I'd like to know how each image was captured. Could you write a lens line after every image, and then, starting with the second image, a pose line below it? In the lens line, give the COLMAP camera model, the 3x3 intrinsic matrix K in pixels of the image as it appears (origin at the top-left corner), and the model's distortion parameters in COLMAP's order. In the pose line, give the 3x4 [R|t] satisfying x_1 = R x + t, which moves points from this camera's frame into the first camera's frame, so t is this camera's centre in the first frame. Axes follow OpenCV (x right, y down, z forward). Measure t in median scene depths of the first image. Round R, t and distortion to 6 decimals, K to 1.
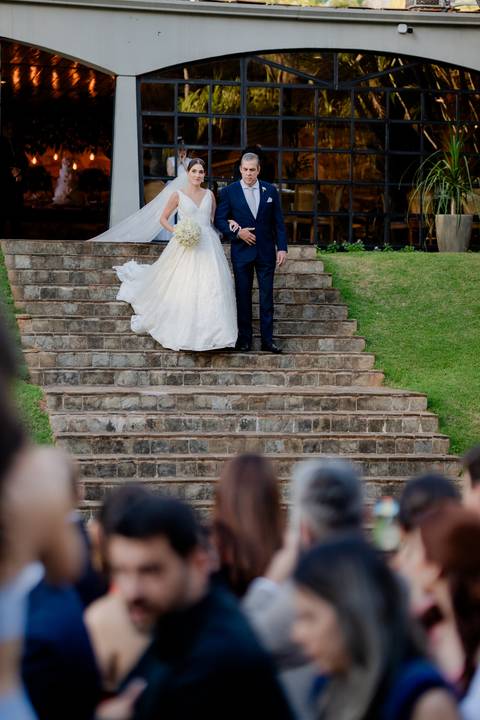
lens RADIAL K [[702.3, 0, 240.0], [0, 702.3, 360.0], [0, 0, 1]] dist [0.041574, -0.010622]
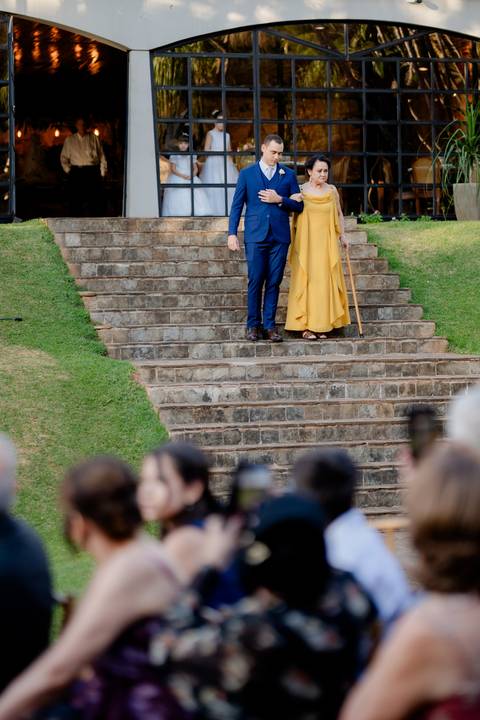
lens RADIAL K [[702.3, 0, 240.0], [0, 702.3, 360.0], [0, 0, 1]] dist [0.041574, -0.010622]
pose [[0.999340, -0.028622, 0.022364, -0.128679], [0.027863, 0.999049, 0.033529, 0.006240], [-0.023302, -0.032884, 0.999187, -0.019487]]
